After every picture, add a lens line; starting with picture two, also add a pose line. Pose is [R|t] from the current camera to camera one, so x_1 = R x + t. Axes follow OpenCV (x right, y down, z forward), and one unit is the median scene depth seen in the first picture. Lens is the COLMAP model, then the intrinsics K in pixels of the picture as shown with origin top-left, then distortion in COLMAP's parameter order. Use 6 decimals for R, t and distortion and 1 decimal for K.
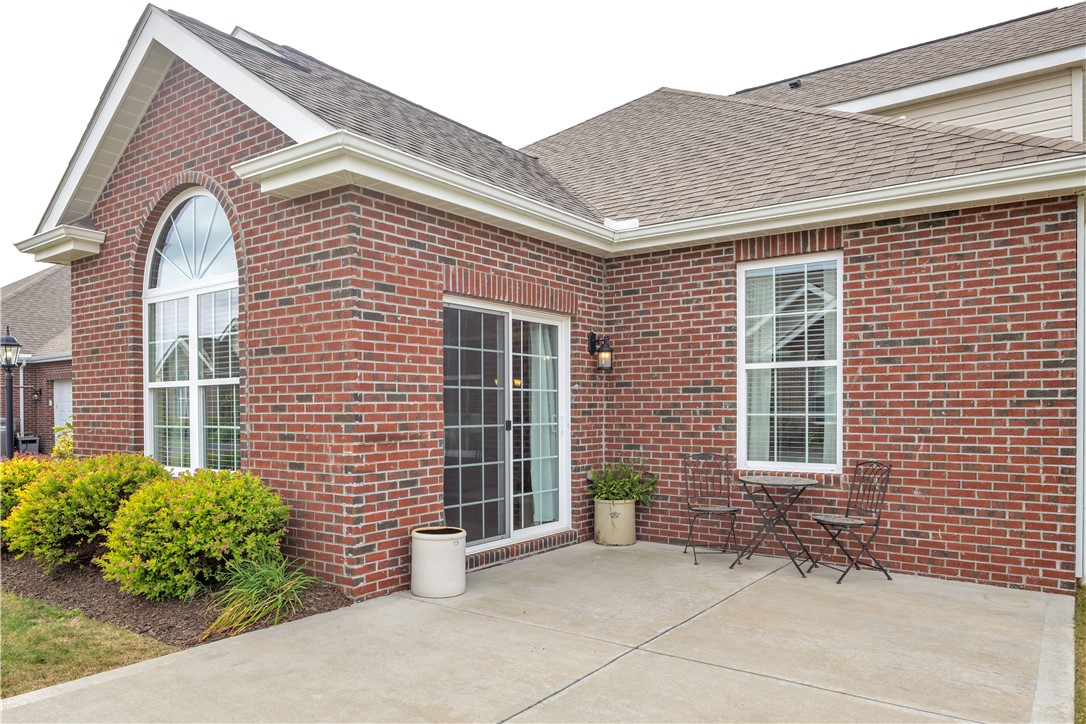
lens RADIAL K [[746.7, 0, 539.2], [0, 746.7, 417.4], [0, 0, 1]] dist [-0.003508, -0.000419]
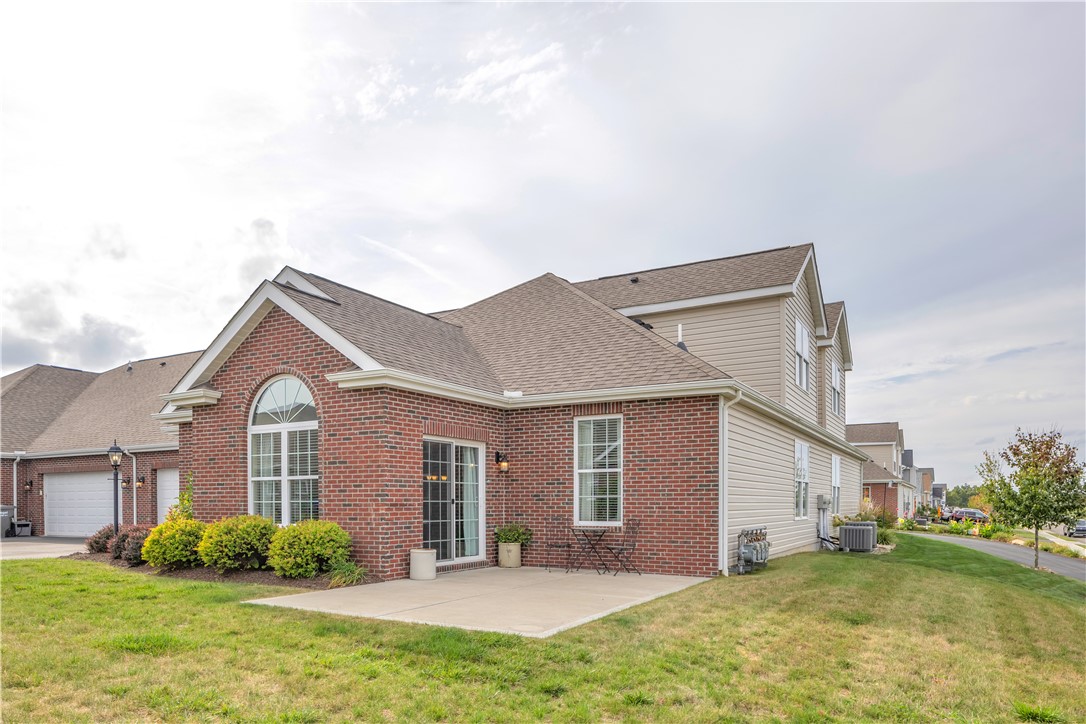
lens RADIAL K [[737.2, 0, 540.9], [0, 737.2, 505.5], [0, 0, 1]] dist [-0.000244, 0.000874]
pose [[0.992229, 0.001925, 0.124413, -0.056805], [-0.000749, 0.999955, -0.009494, 0.041894], [-0.124425, 0.009327, 0.992185, -0.962564]]
